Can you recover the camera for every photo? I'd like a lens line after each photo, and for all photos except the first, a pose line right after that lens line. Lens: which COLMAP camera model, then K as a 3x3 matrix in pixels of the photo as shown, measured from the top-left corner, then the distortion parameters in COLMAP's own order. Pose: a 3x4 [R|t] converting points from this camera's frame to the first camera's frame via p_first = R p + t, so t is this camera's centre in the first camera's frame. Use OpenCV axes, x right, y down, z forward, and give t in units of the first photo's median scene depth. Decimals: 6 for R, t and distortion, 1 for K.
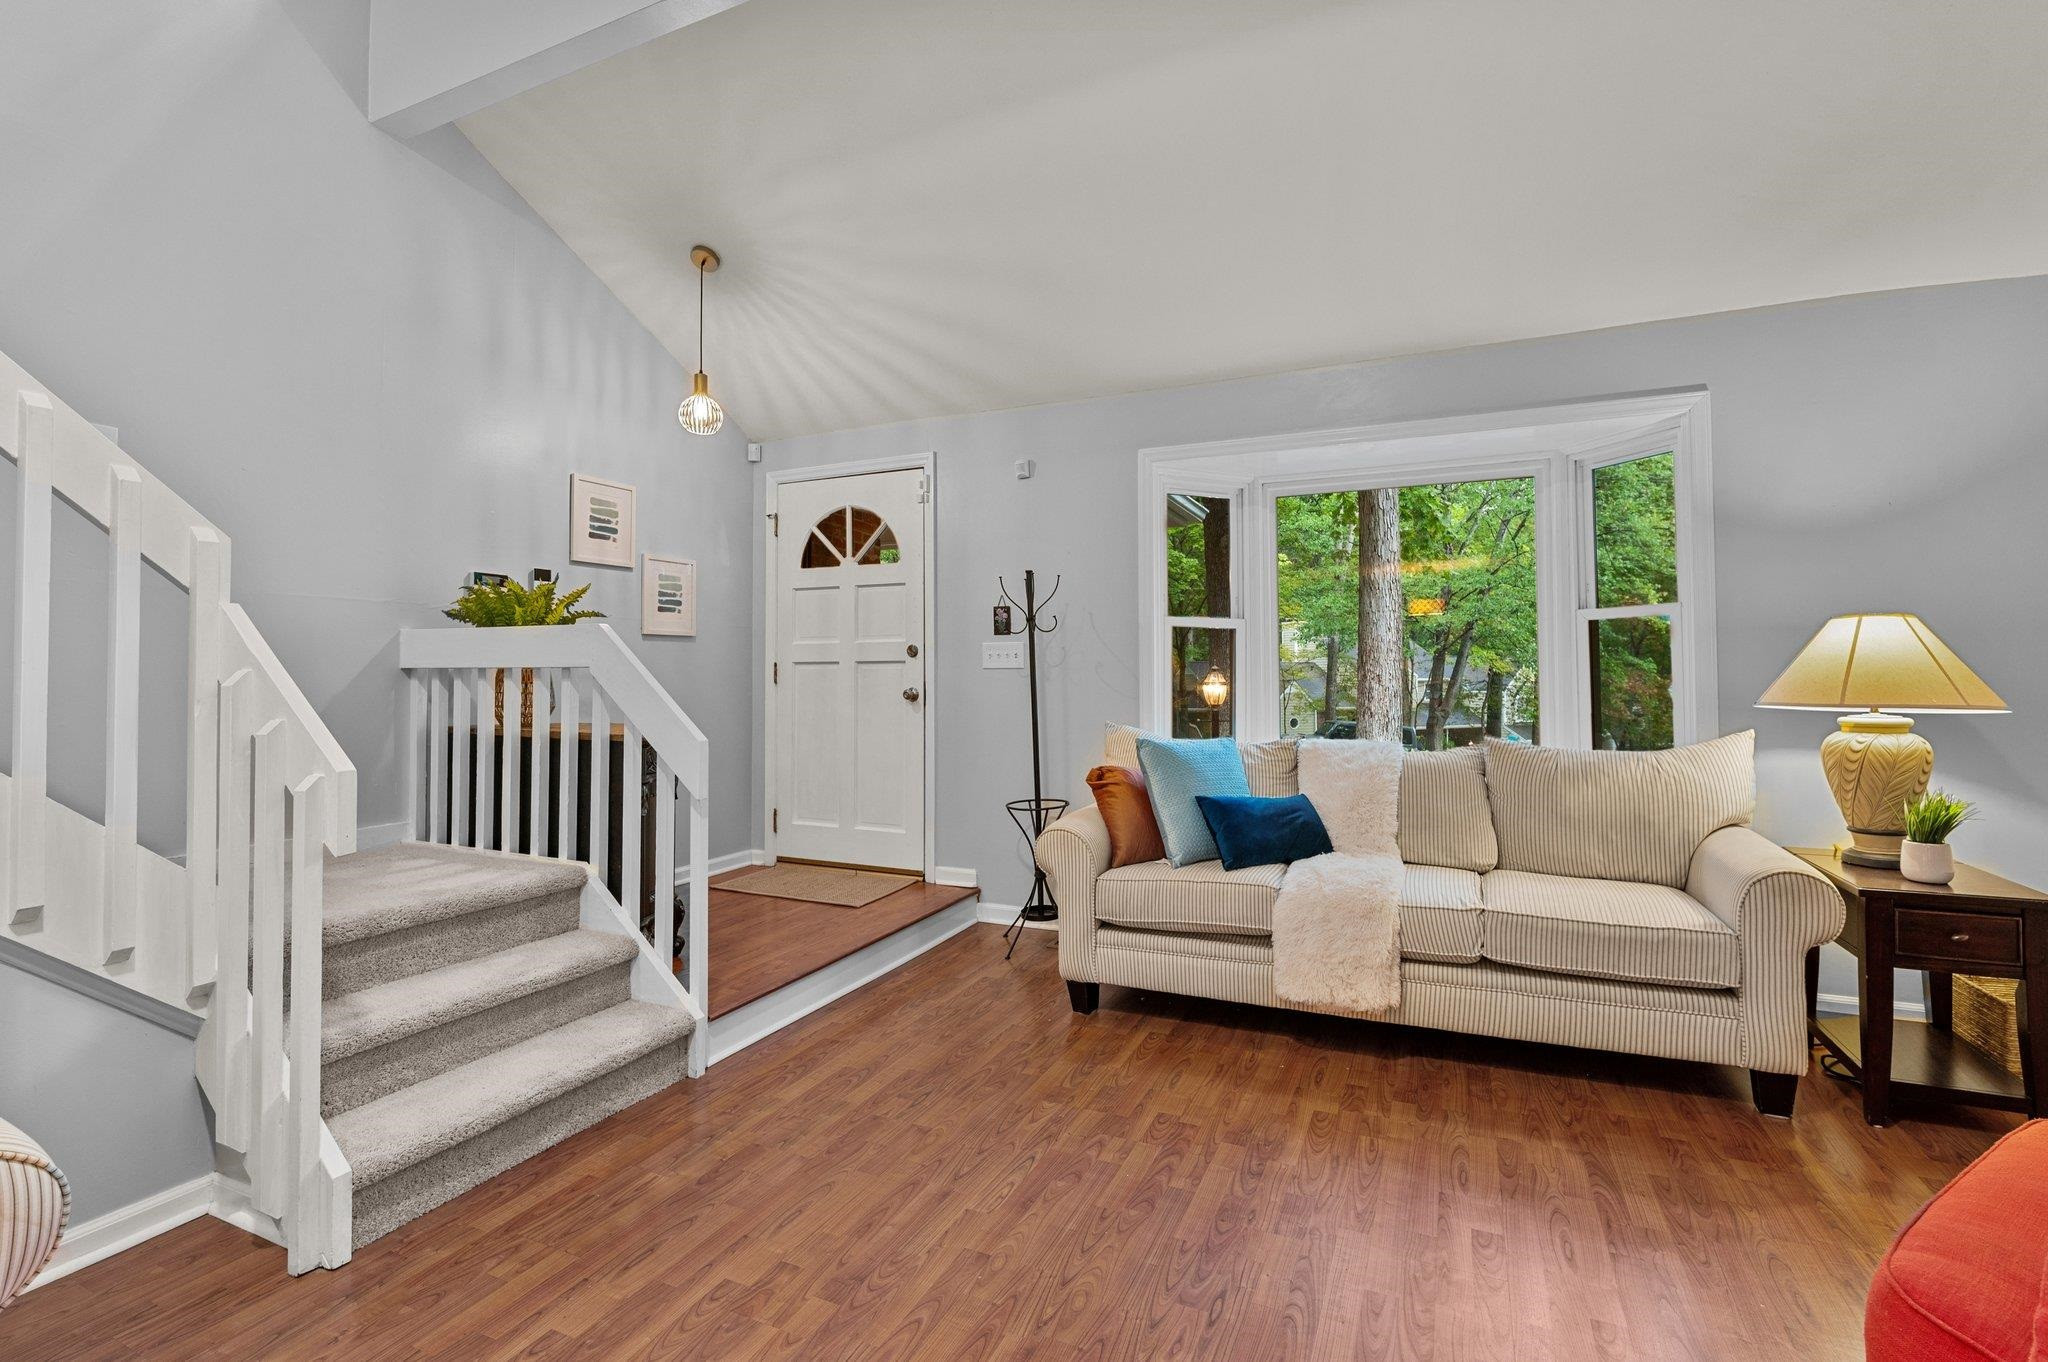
lens RADIAL K [[917.6, 0, 1030.2], [0, 917.6, 674.7], [0, 0, 1]] dist [-0.025870, 0.001302]
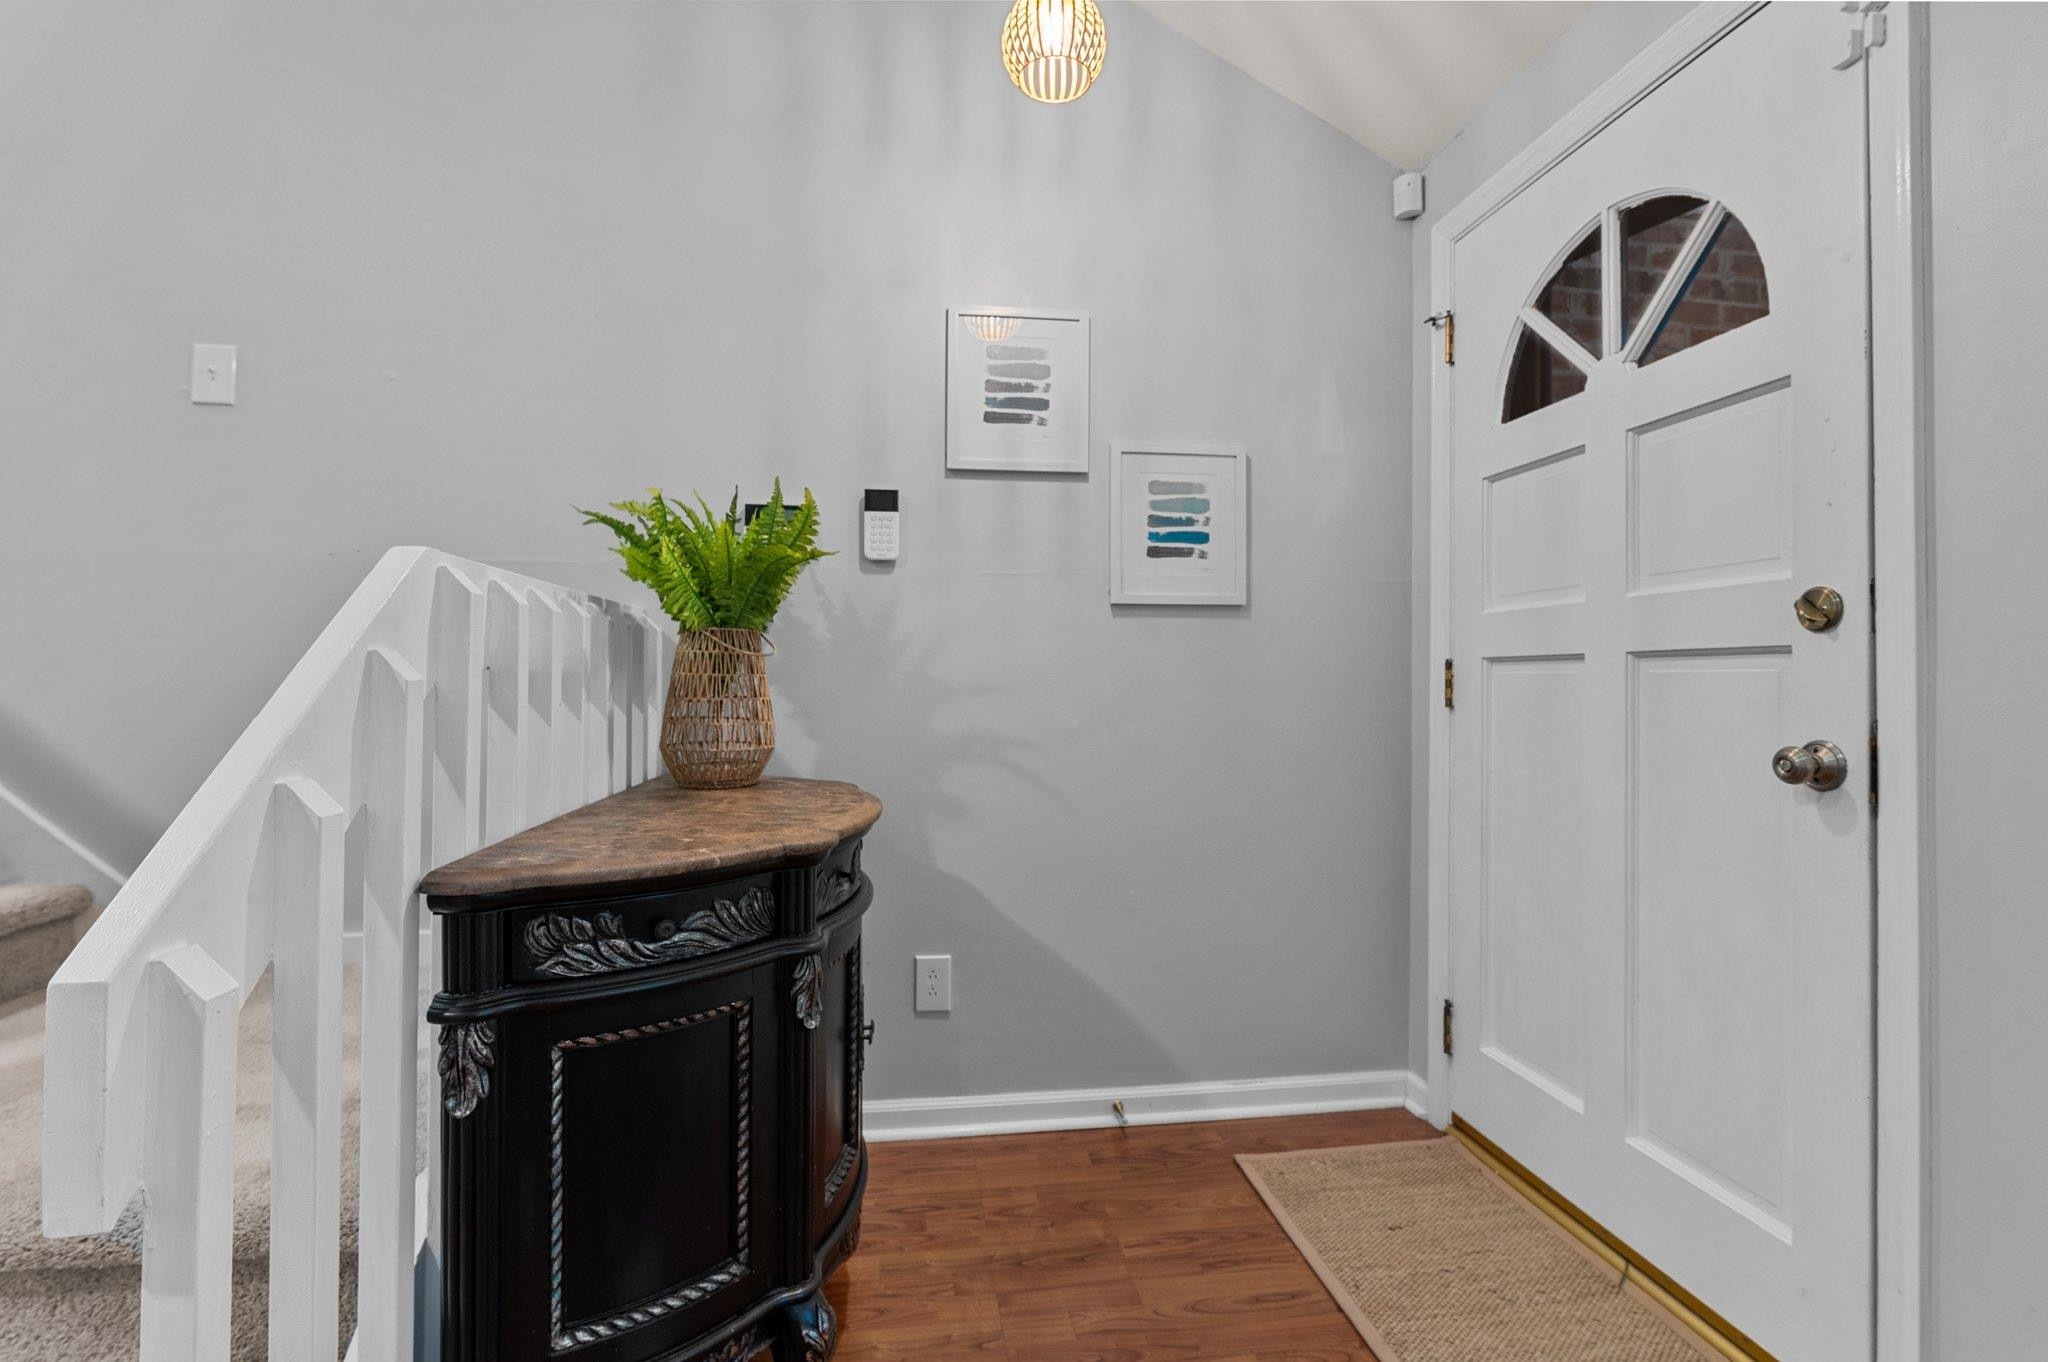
lens RADIAL K [[921.1, 0, 1023.4], [0, 921.1, 670.3], [0, 0, 1]] dist [-0.010682, 0.000625]
pose [[0.531557, -0.003279, -0.847016, -0.021668], [-0.006868, 0.999943, -0.008182, -0.003442], [0.846995, 0.010167, 0.531504, 0.645404]]
